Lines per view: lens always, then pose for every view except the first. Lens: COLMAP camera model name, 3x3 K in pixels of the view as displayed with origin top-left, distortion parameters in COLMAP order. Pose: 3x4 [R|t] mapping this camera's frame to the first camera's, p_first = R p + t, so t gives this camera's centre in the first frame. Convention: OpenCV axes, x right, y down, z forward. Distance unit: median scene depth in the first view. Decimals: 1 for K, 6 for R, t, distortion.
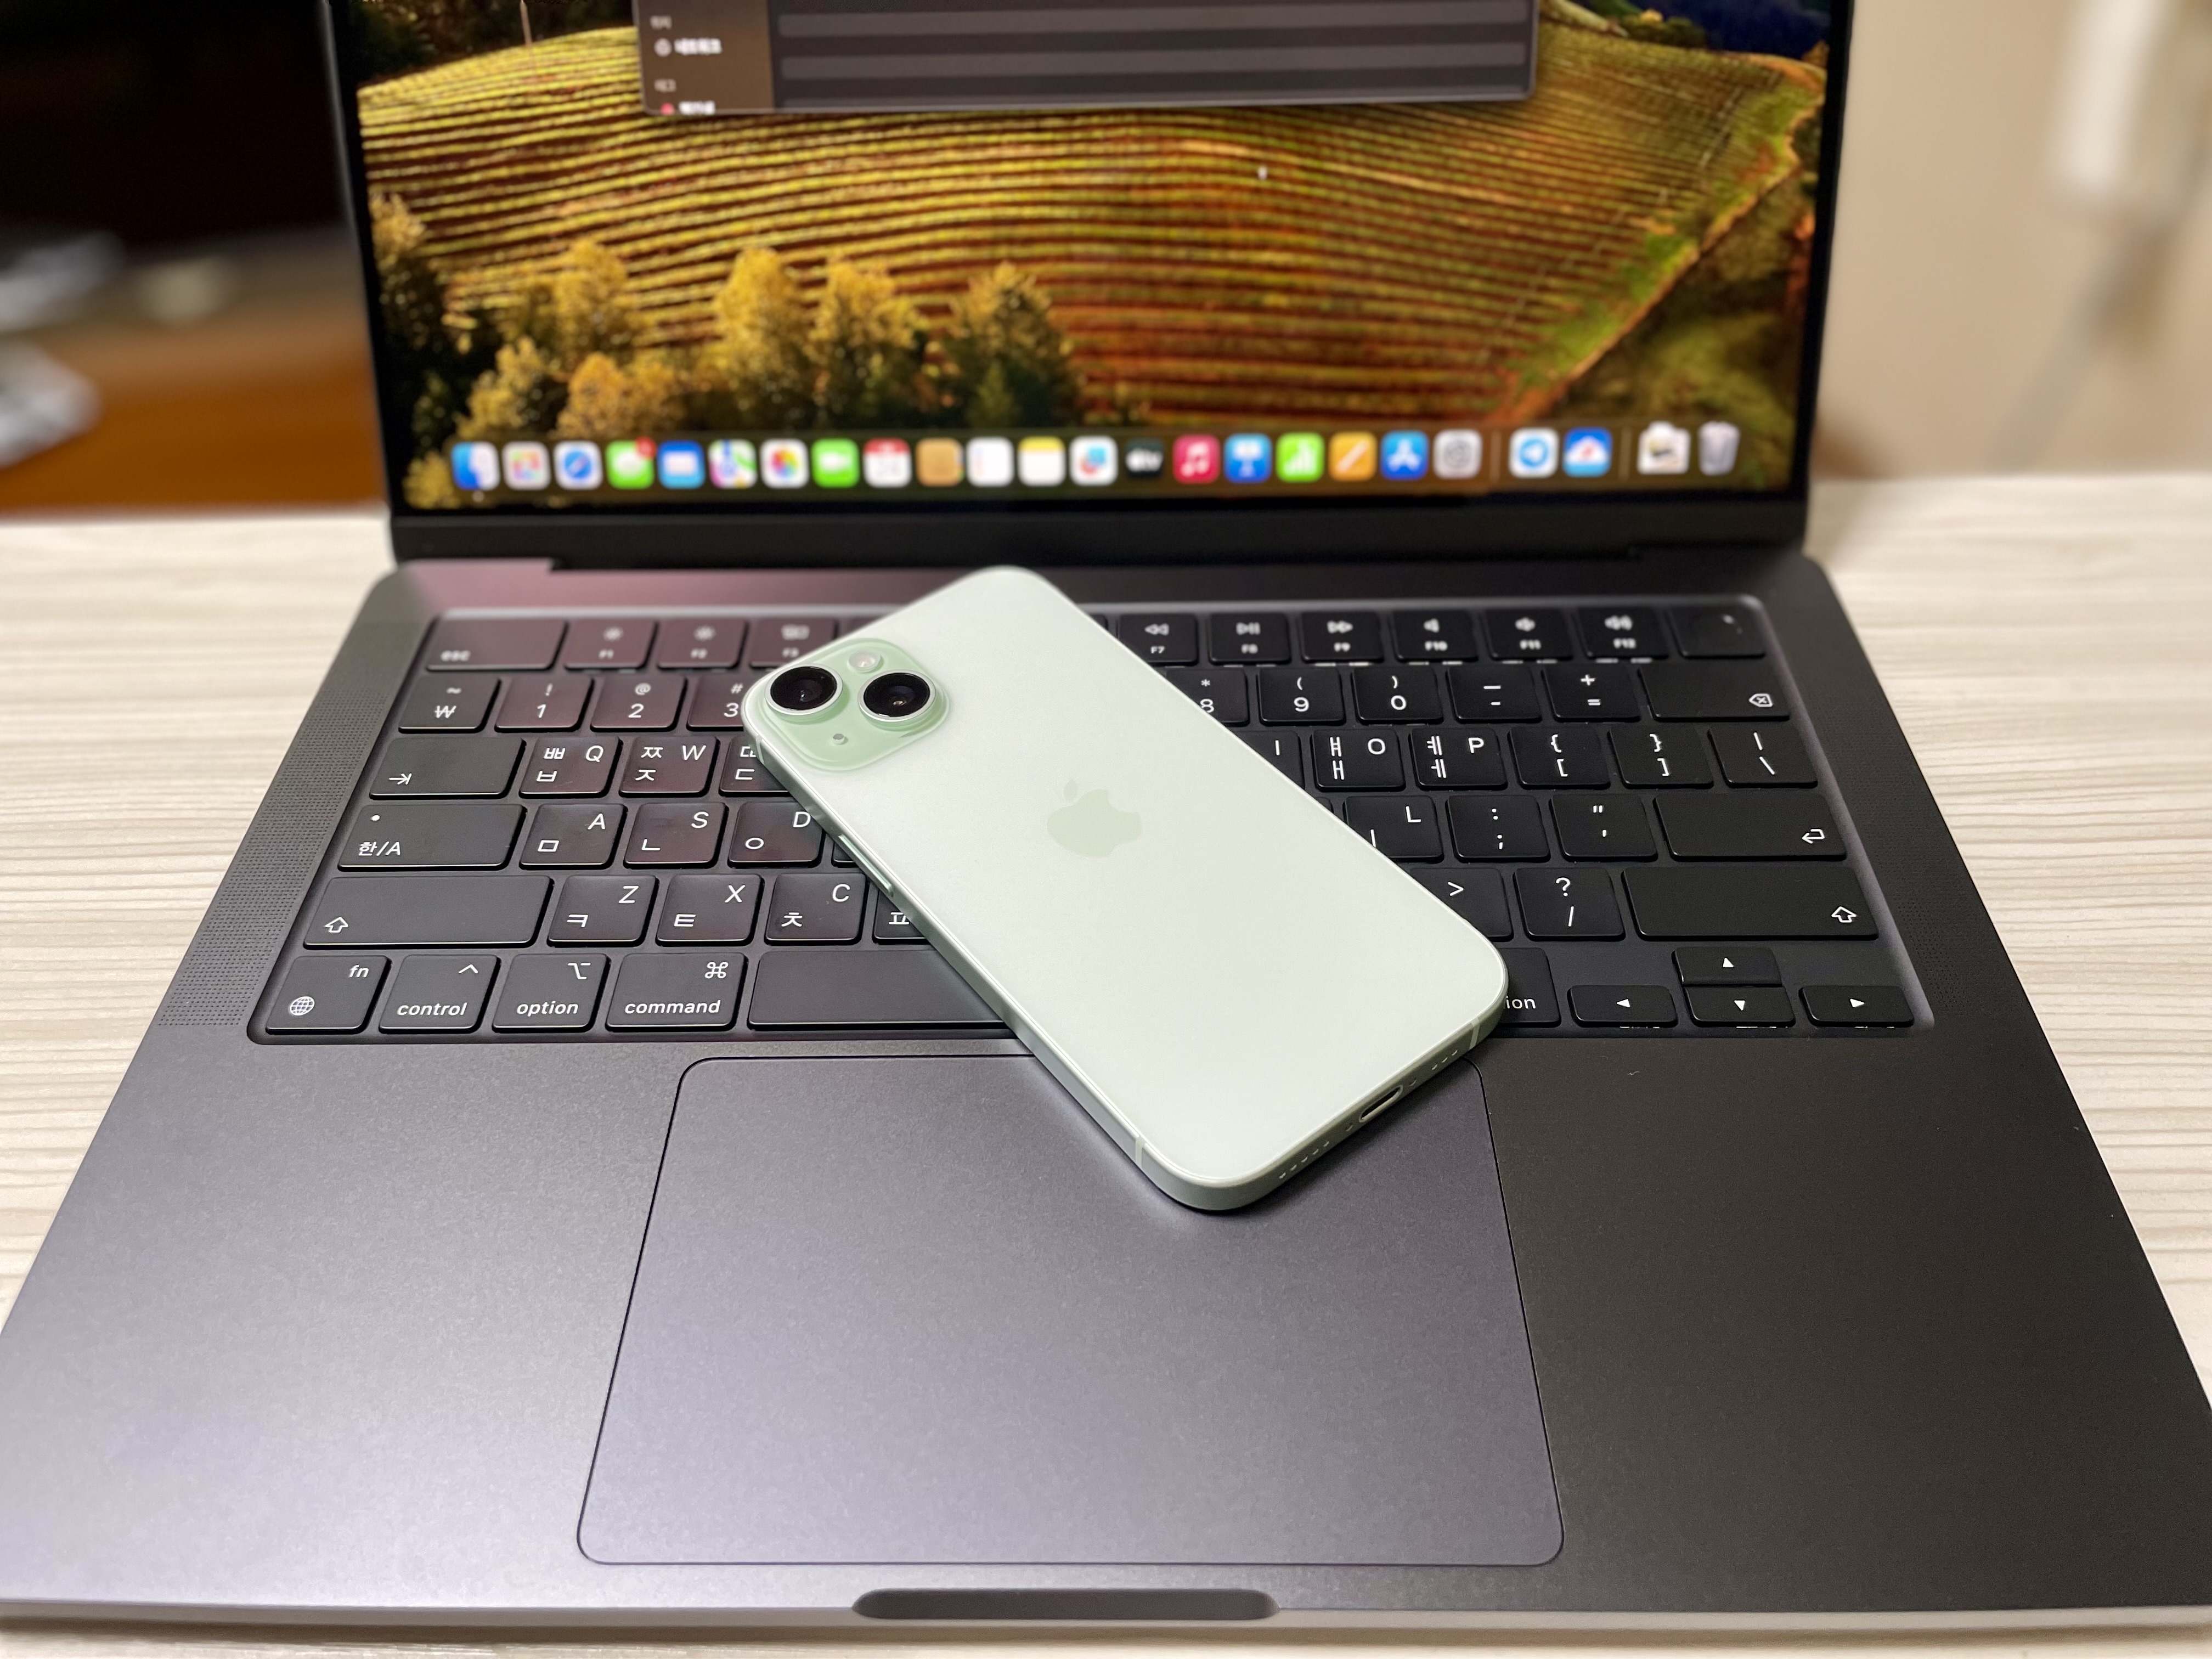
lens RADIAL K [[1772.1, 0, 1106.8], [0, 1772.1, 820.5], [0, 0, 1]] dist [0.048263, -0.077158]
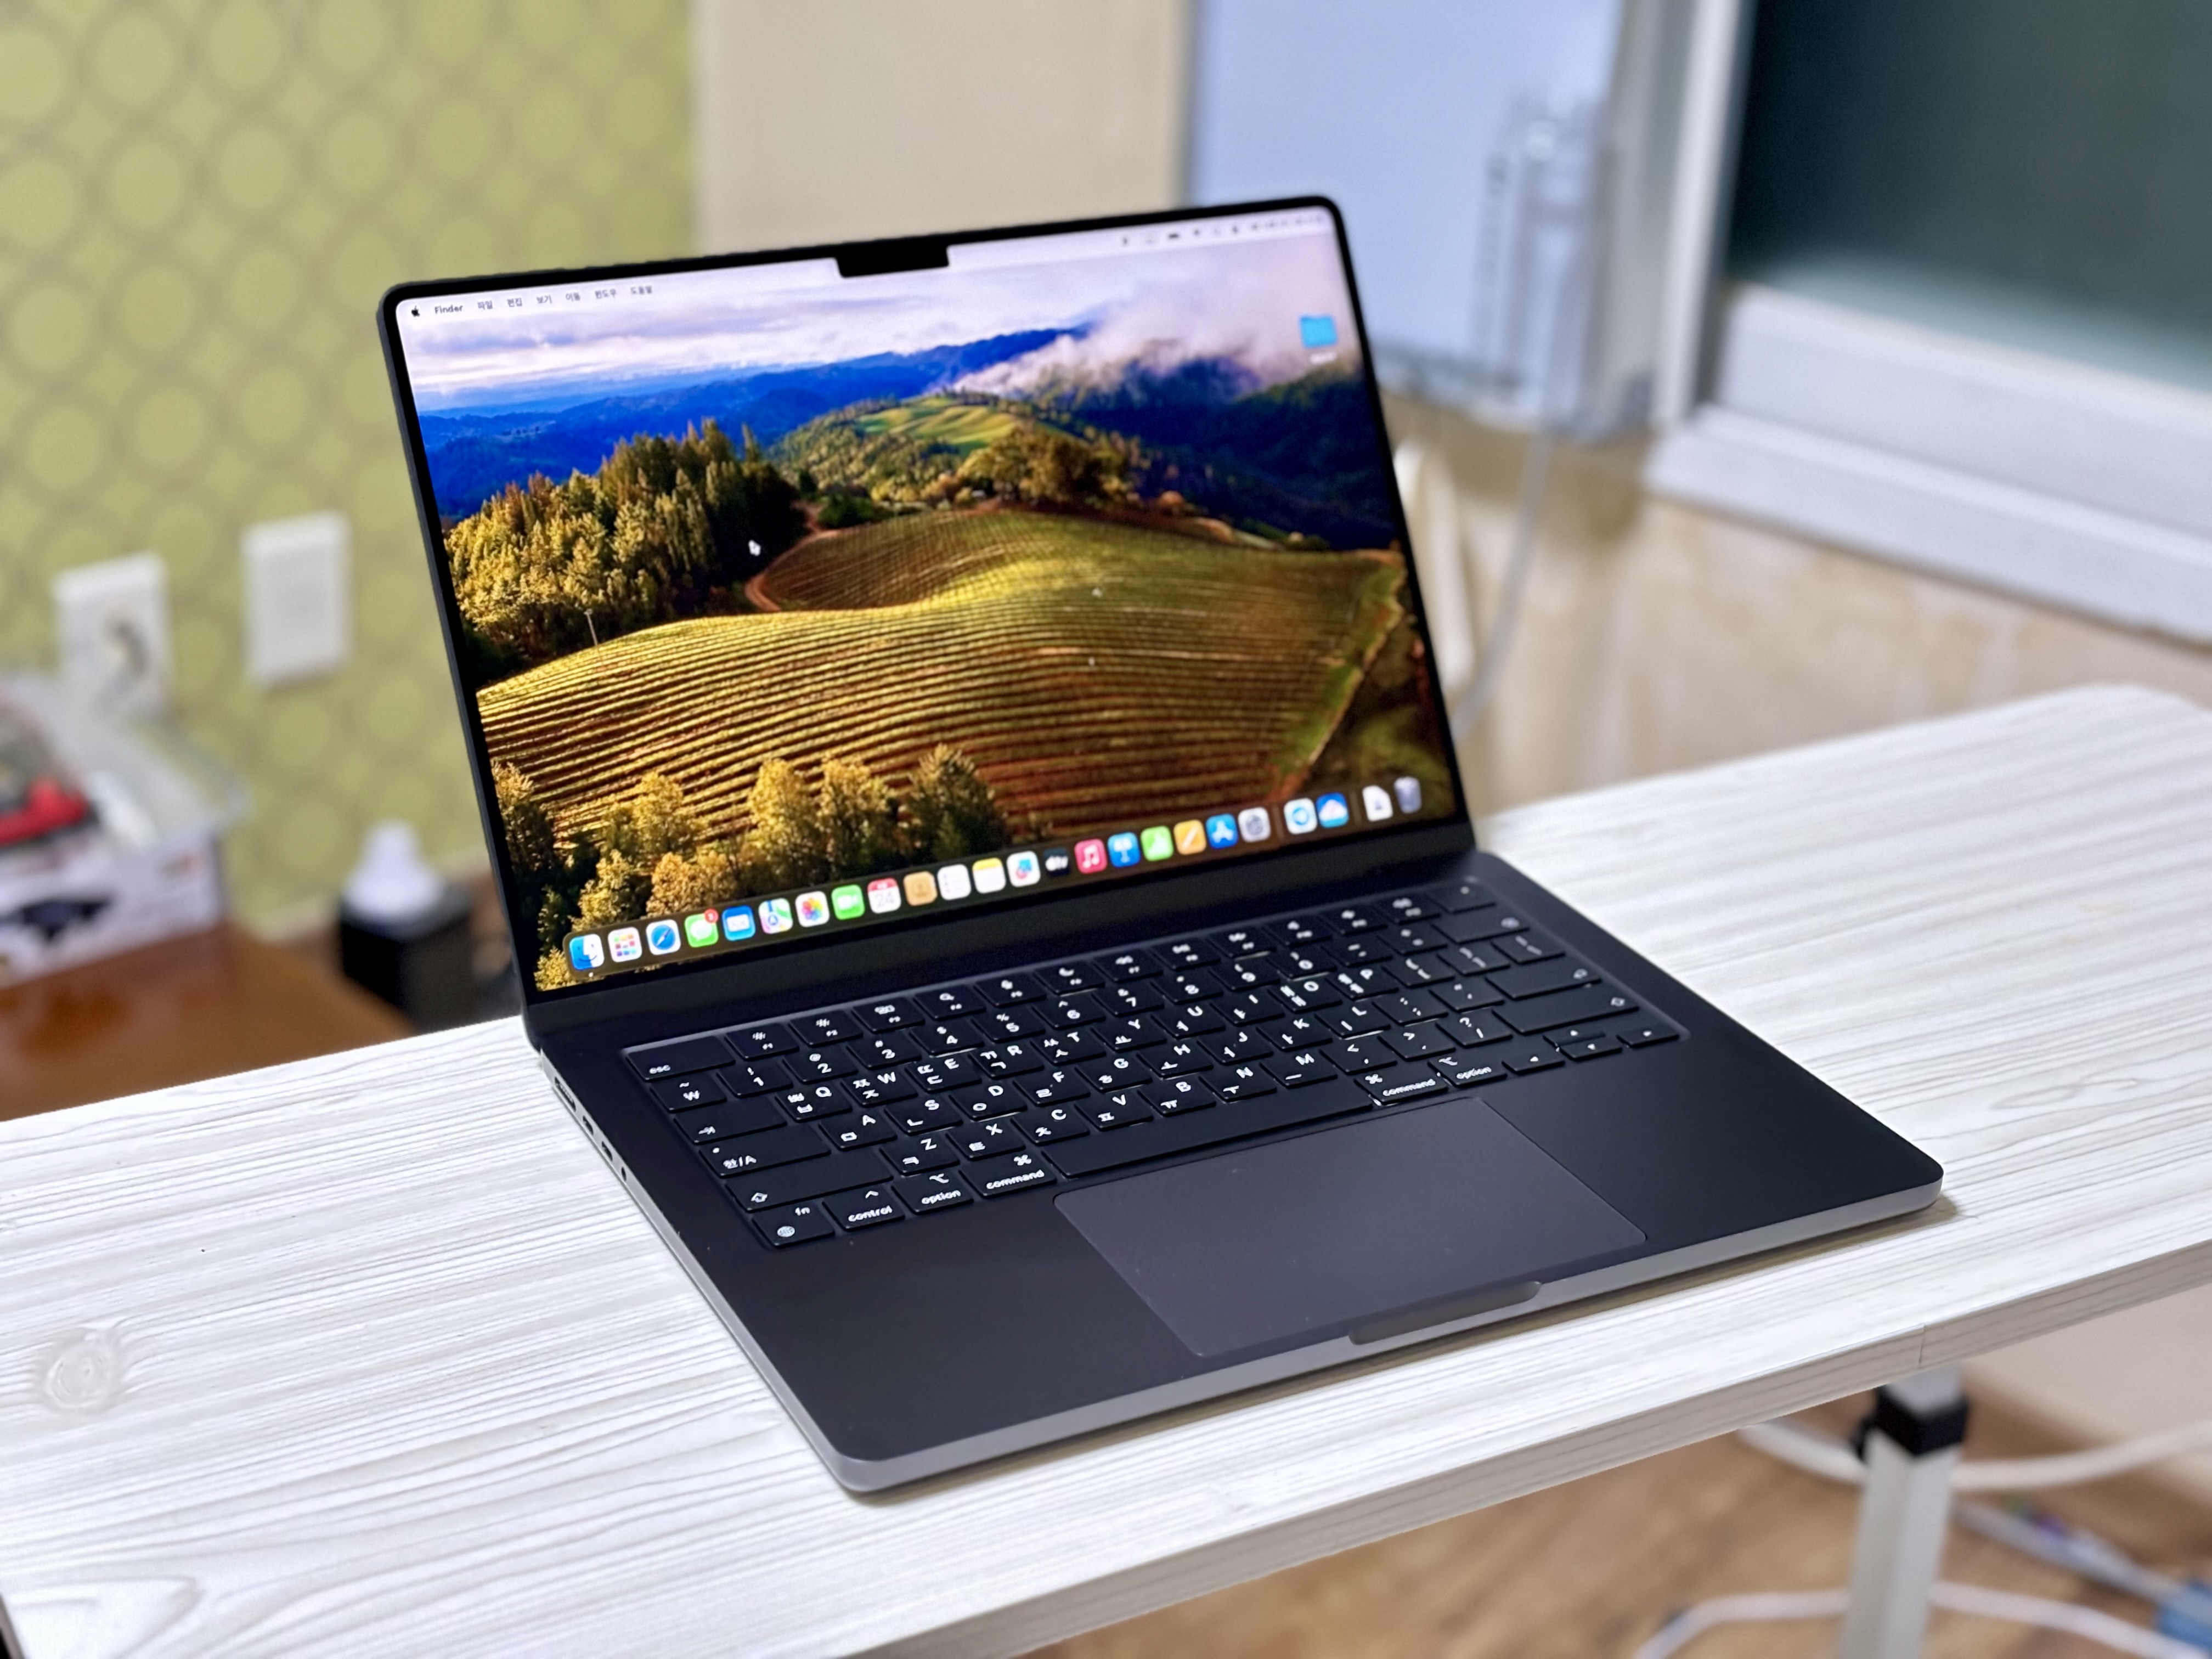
lens RADIAL K [[3384.9, 0, 1092.2], [0, 3384.9, 837.2], [0, 0, 1]] dist [0.053042, 0.000000]
pose [[0.886701, -0.149669, 0.437448, -1.124725], [0.292060, 0.914797, -0.279011, 0.530229], [-0.358417, 0.375160, 0.854864, -1.288971]]
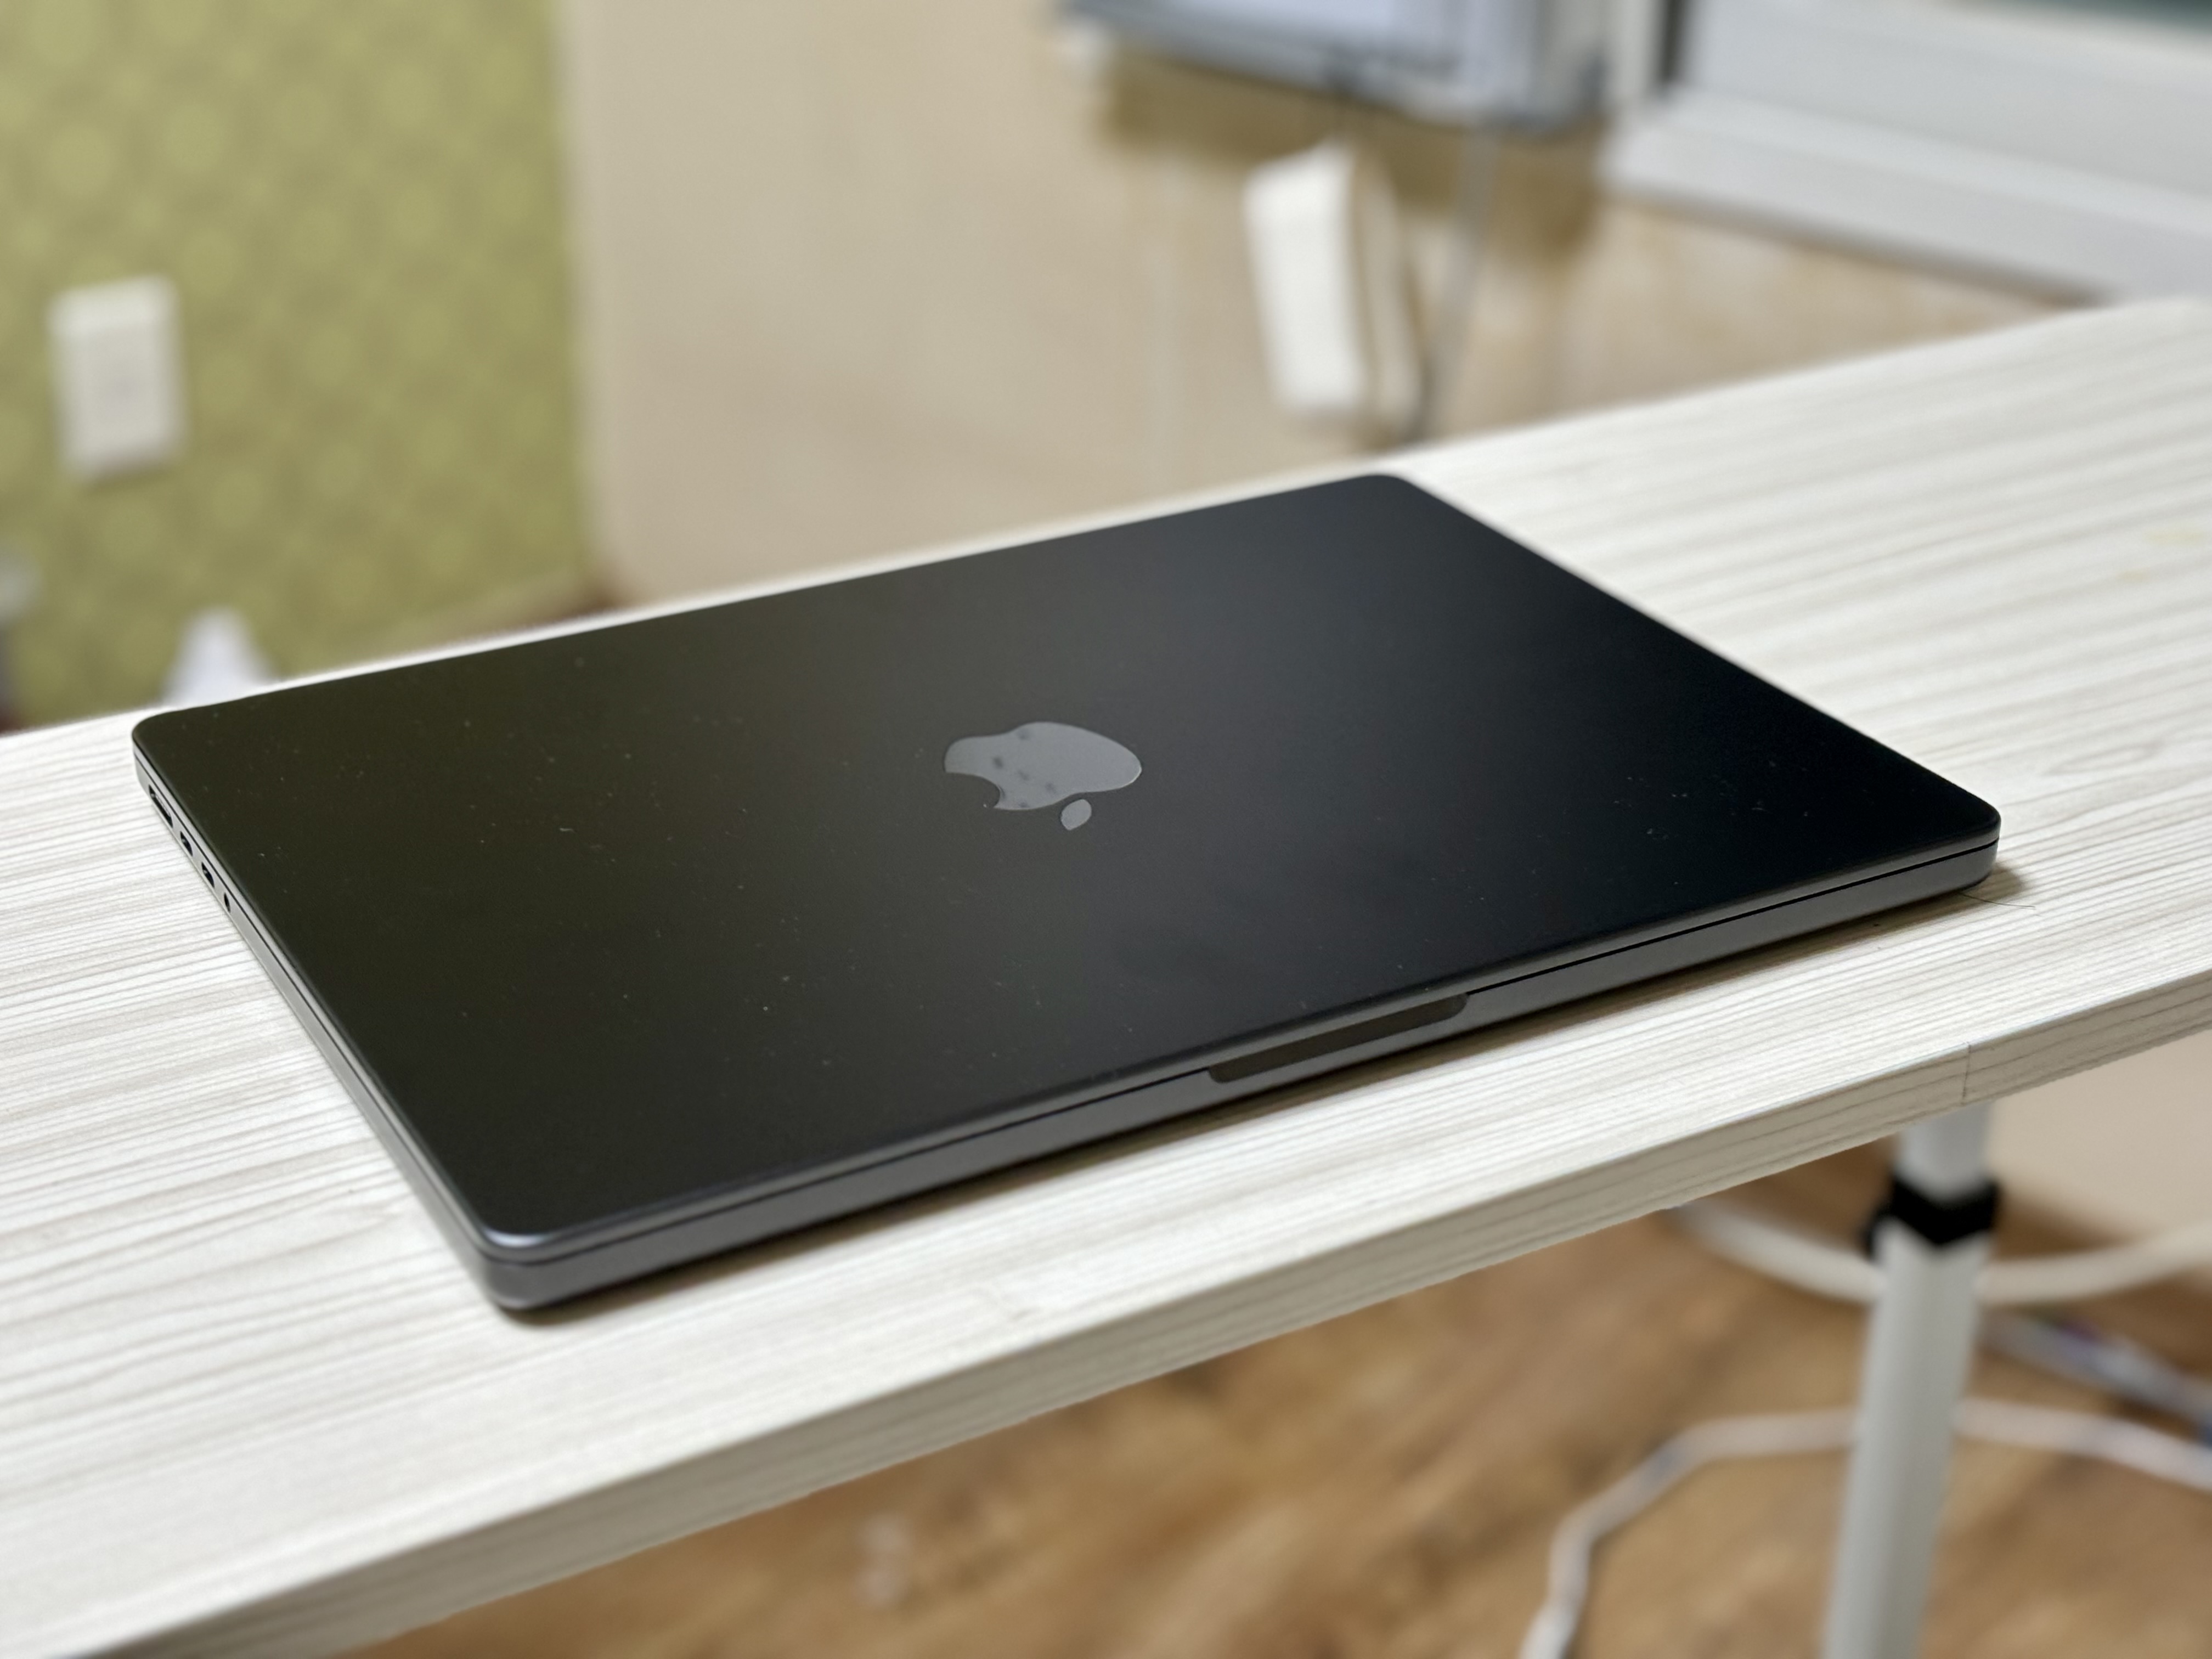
lens RADIAL K [[3384.9, 0, 1121.7], [0, 3384.9, 824.9], [0, 0, 1]] dist [0.053042, 0.000000]
pose [[0.876540, -0.192098, 0.441334, -0.787209], [0.321628, 0.915913, -0.240123, 0.525839], [-0.358096, 0.352423, 0.864619, -0.785300]]
